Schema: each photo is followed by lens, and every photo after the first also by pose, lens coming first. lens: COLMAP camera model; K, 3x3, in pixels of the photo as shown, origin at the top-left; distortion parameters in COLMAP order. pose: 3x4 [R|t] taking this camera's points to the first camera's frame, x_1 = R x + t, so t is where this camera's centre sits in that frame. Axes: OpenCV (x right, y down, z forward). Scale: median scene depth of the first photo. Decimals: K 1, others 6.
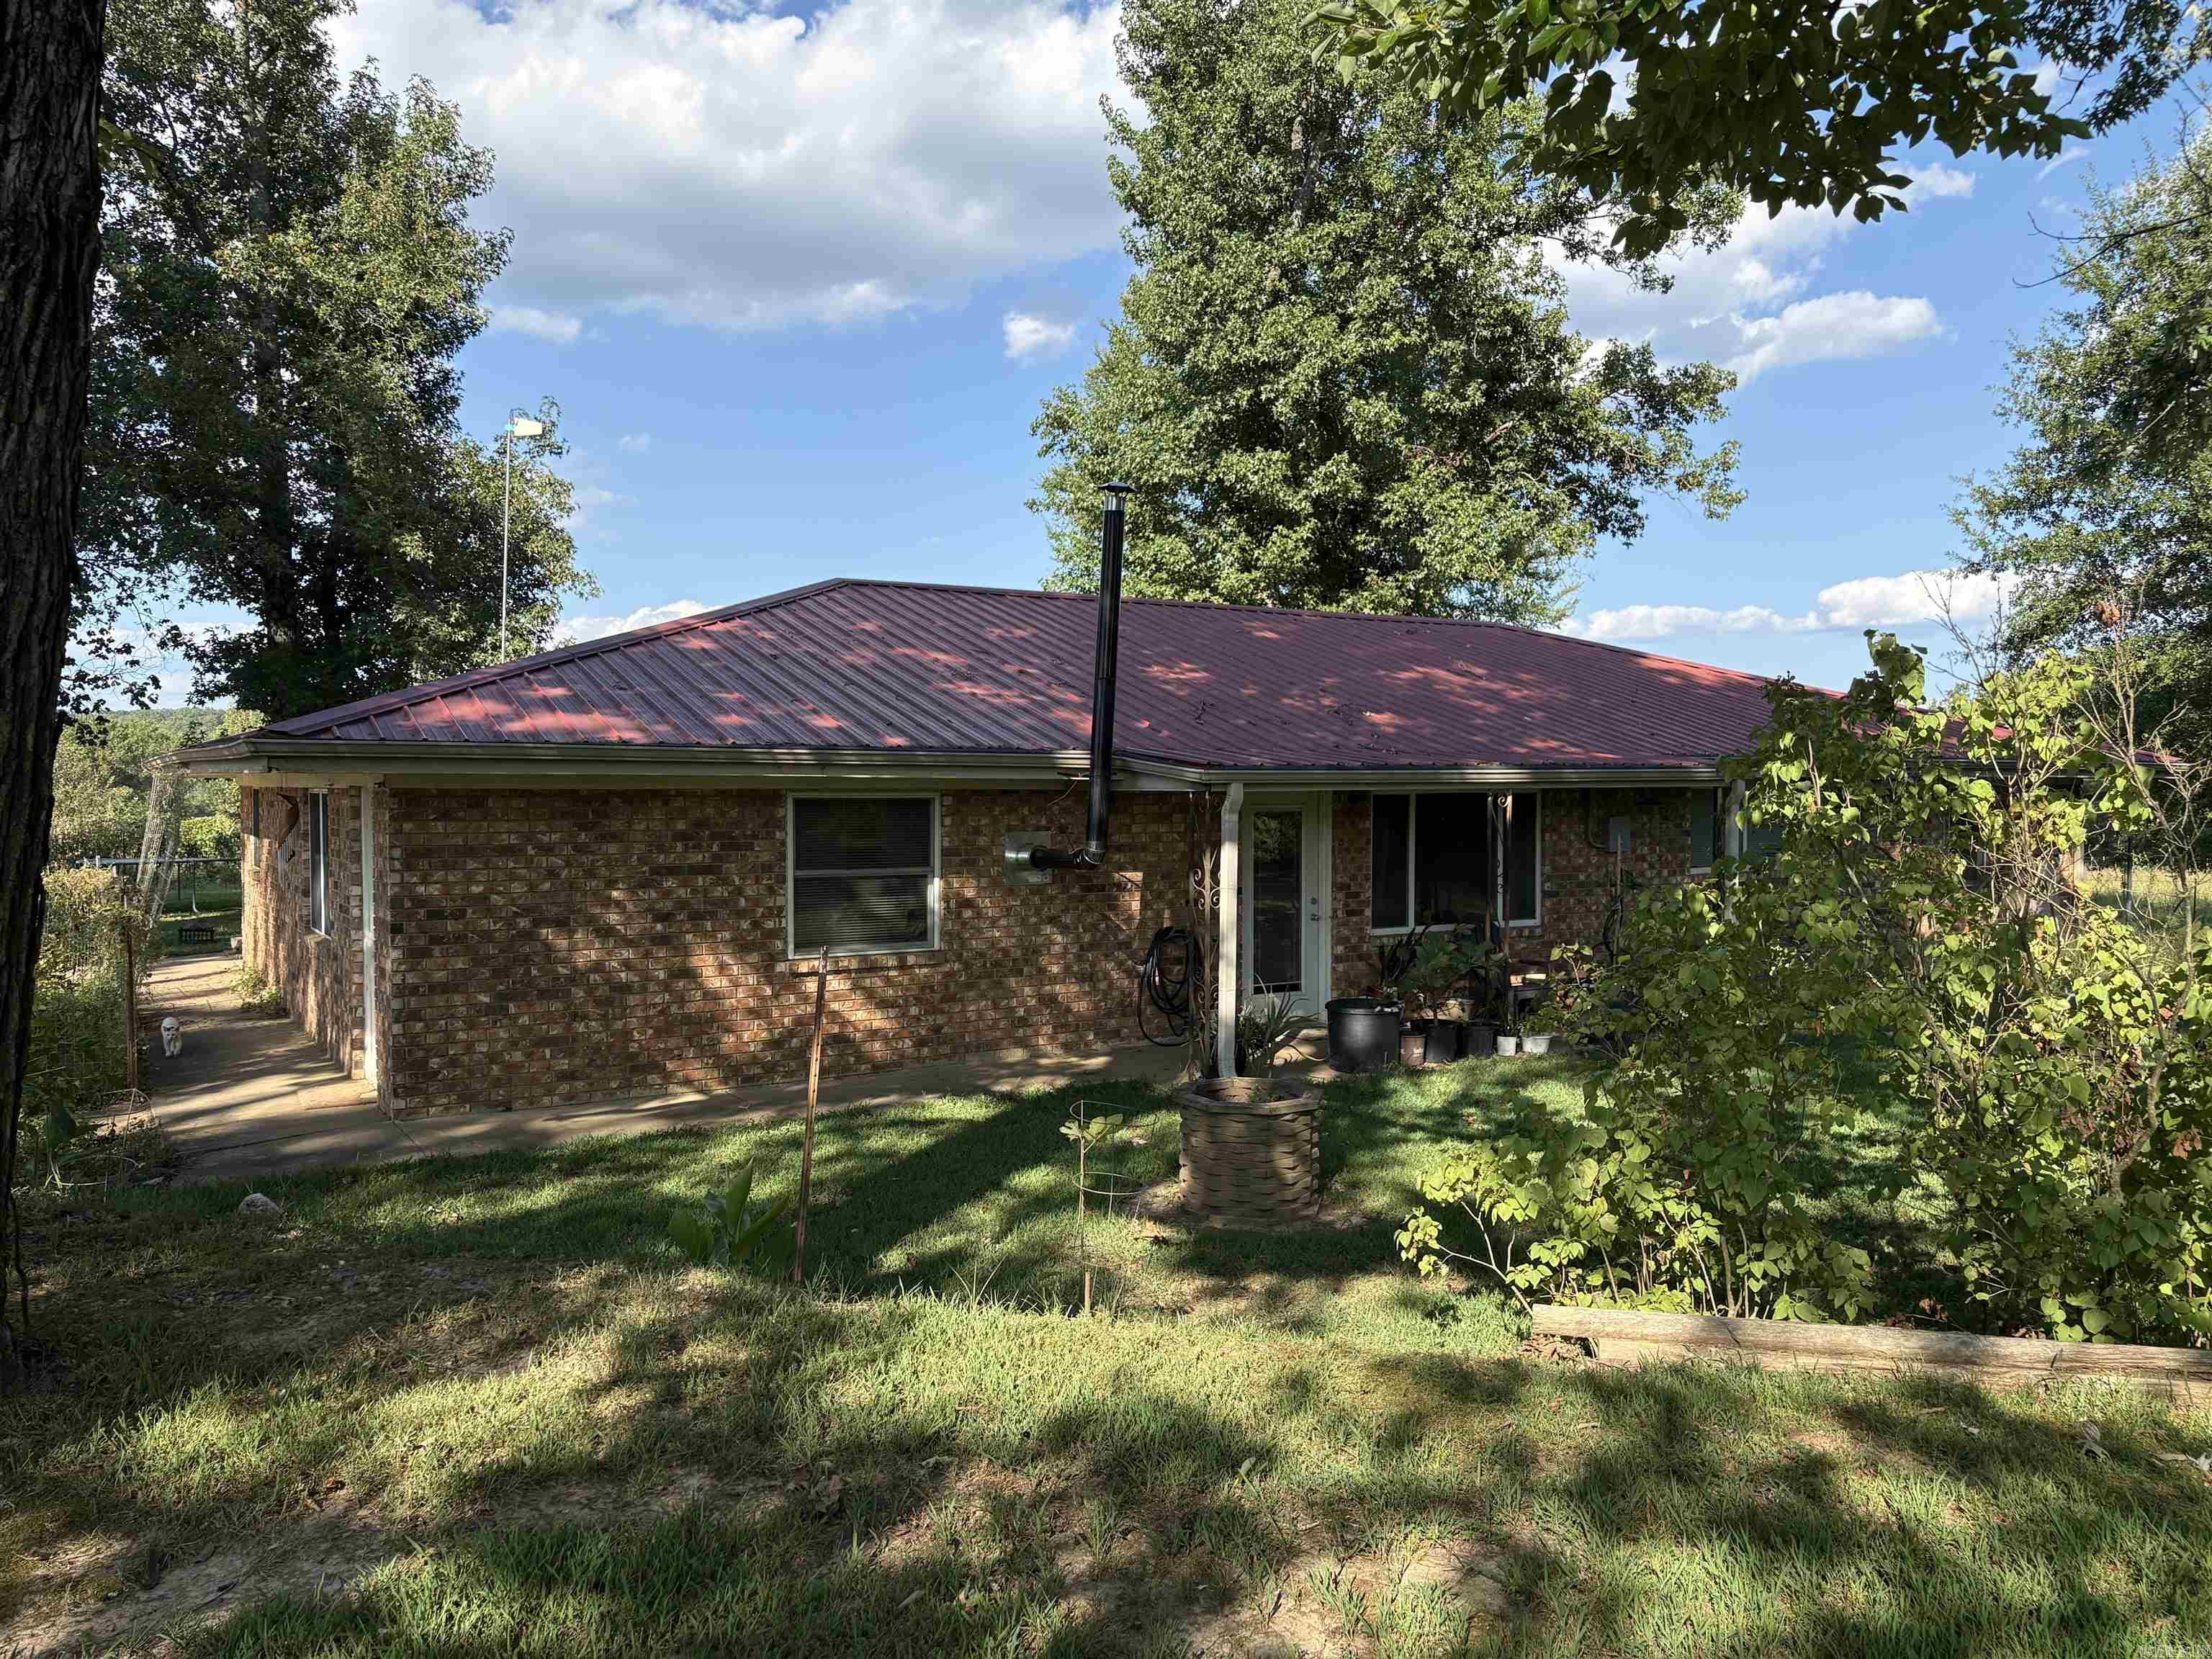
lens RADIAL K [[1703.3, 0, 1107.3], [0, 1703.3, 826.4], [0, 0, 1]] dist [0.040881, -0.025068]
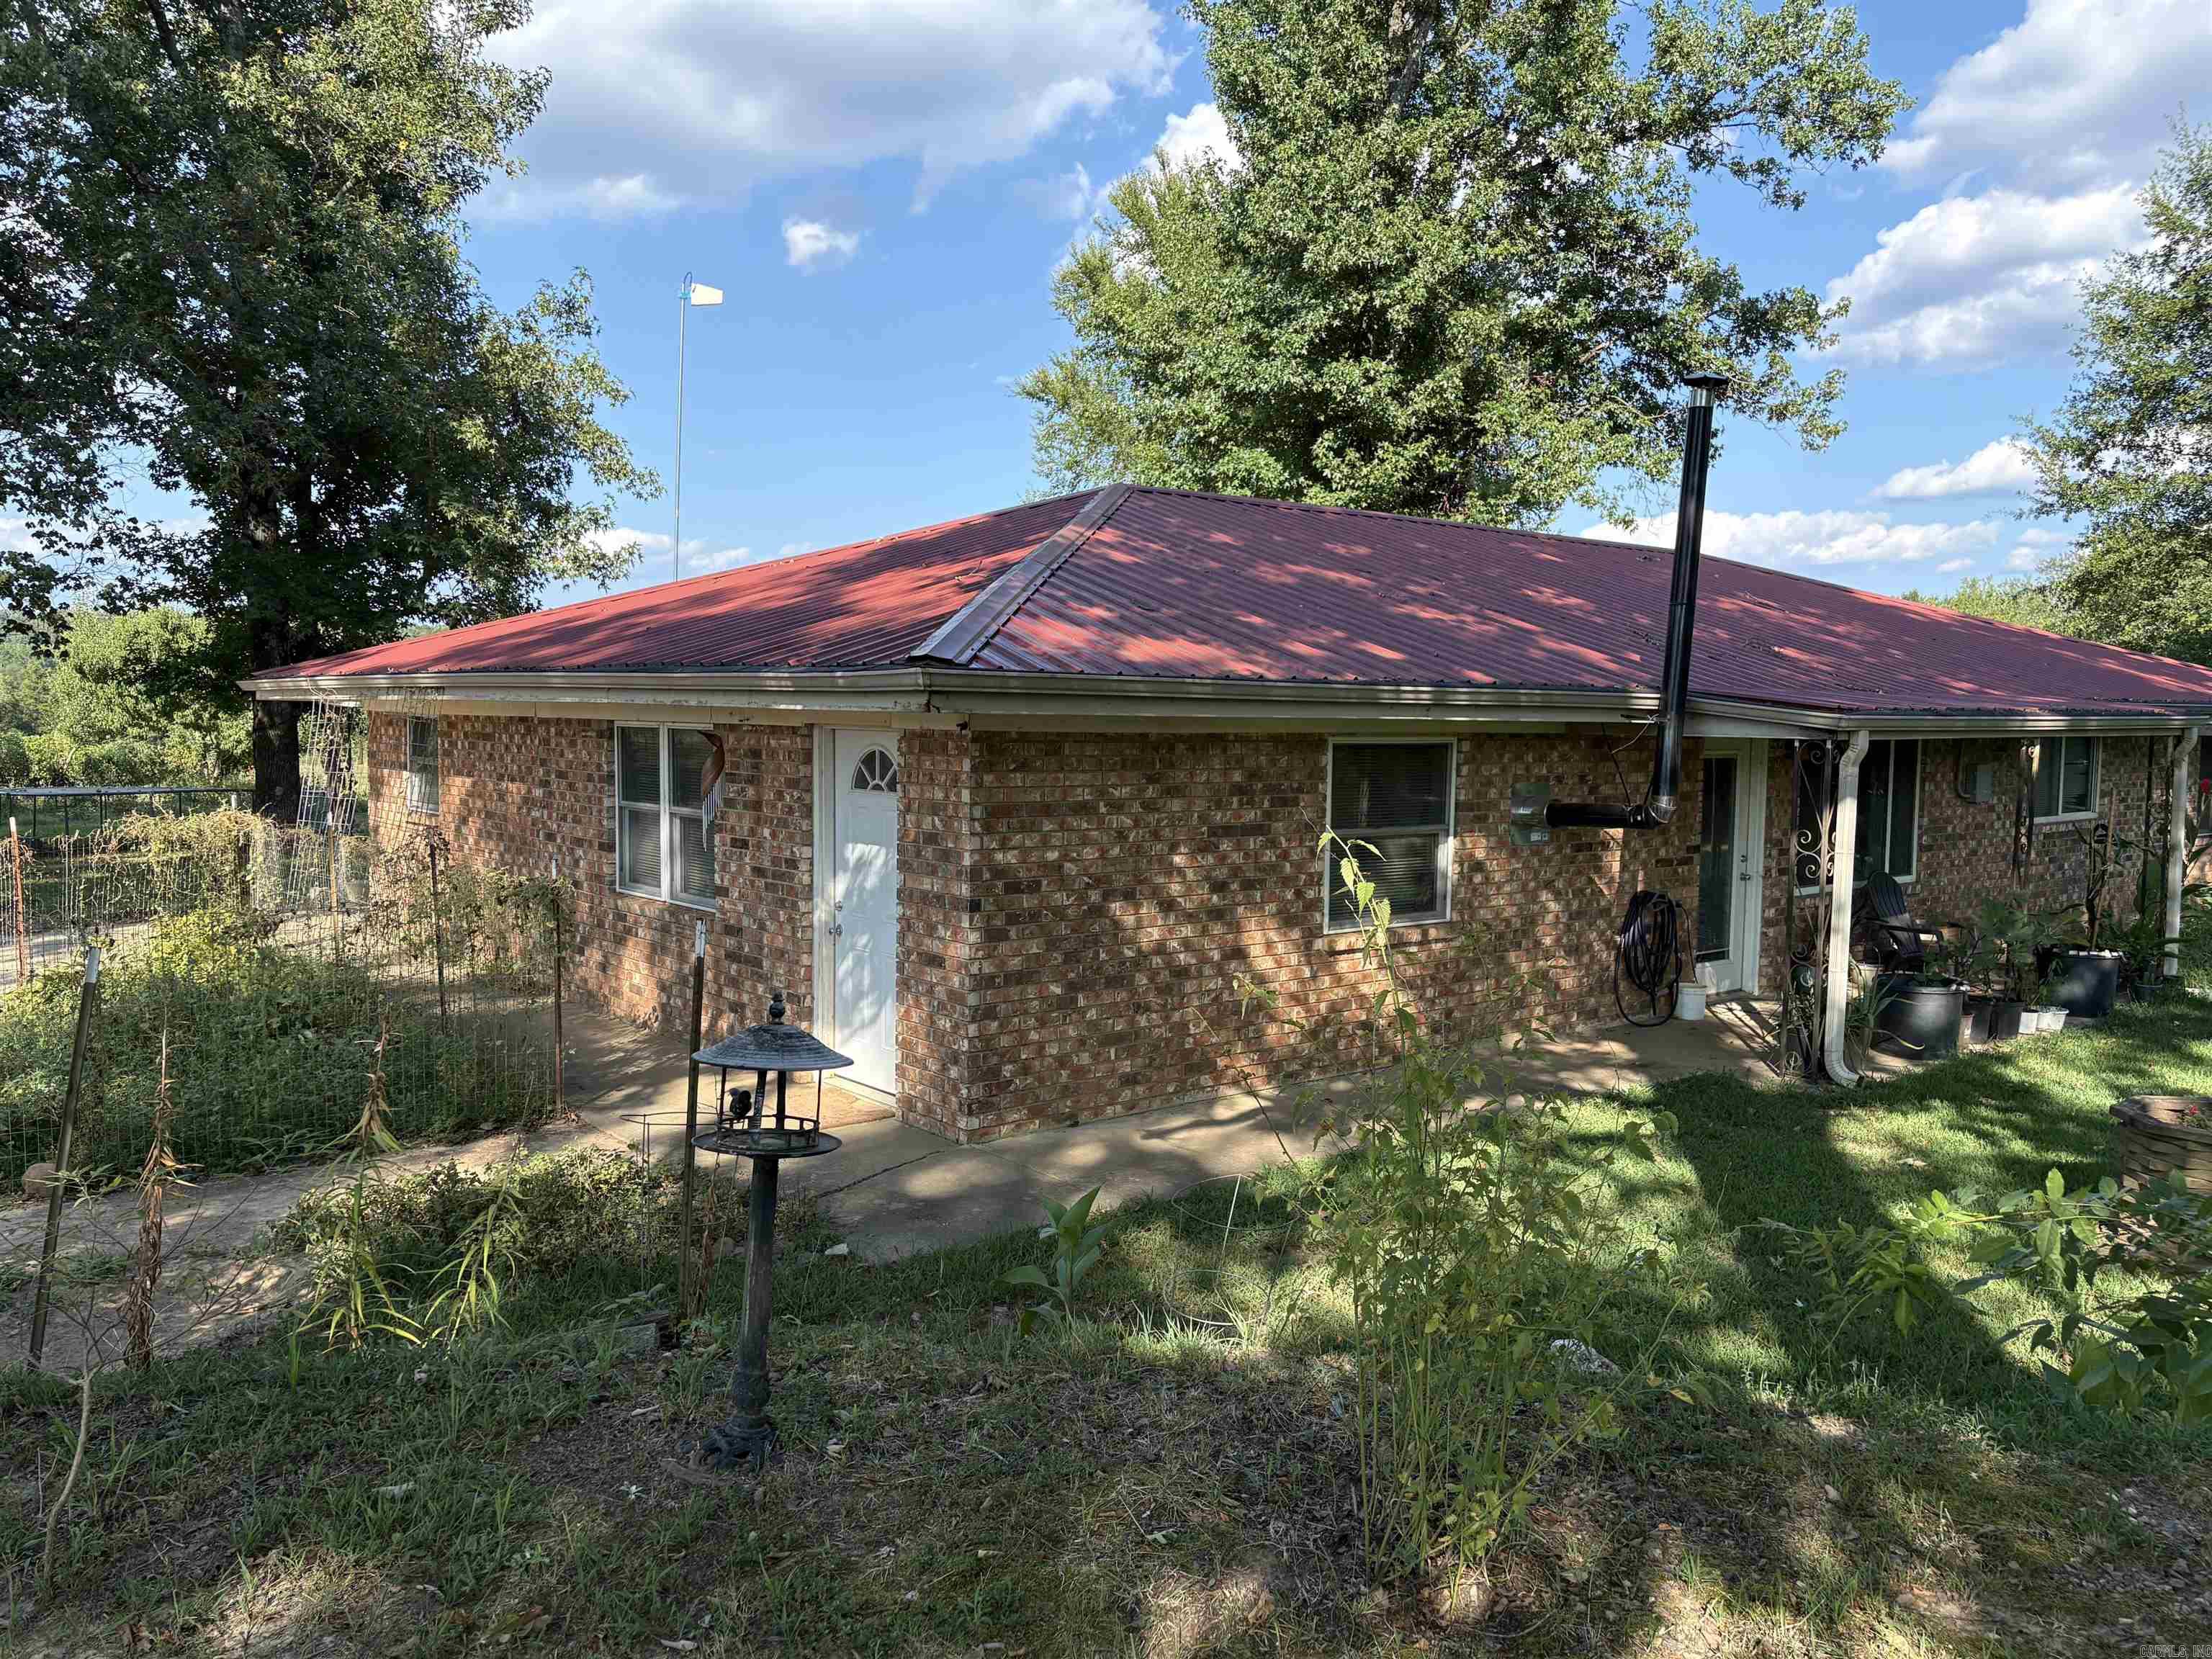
lens RADIAL K [[1703.3, 0, 1105.2], [0, 1703.3, 834.2], [0, 0, 1]] dist [0.040881, -0.025068]
pose [[0.992019, 0.004053, 0.126024, -0.366865], [-0.010142, 0.998810, 0.047710, -0.009853], [-0.125680, -0.048608, 0.990879, 0.165946]]
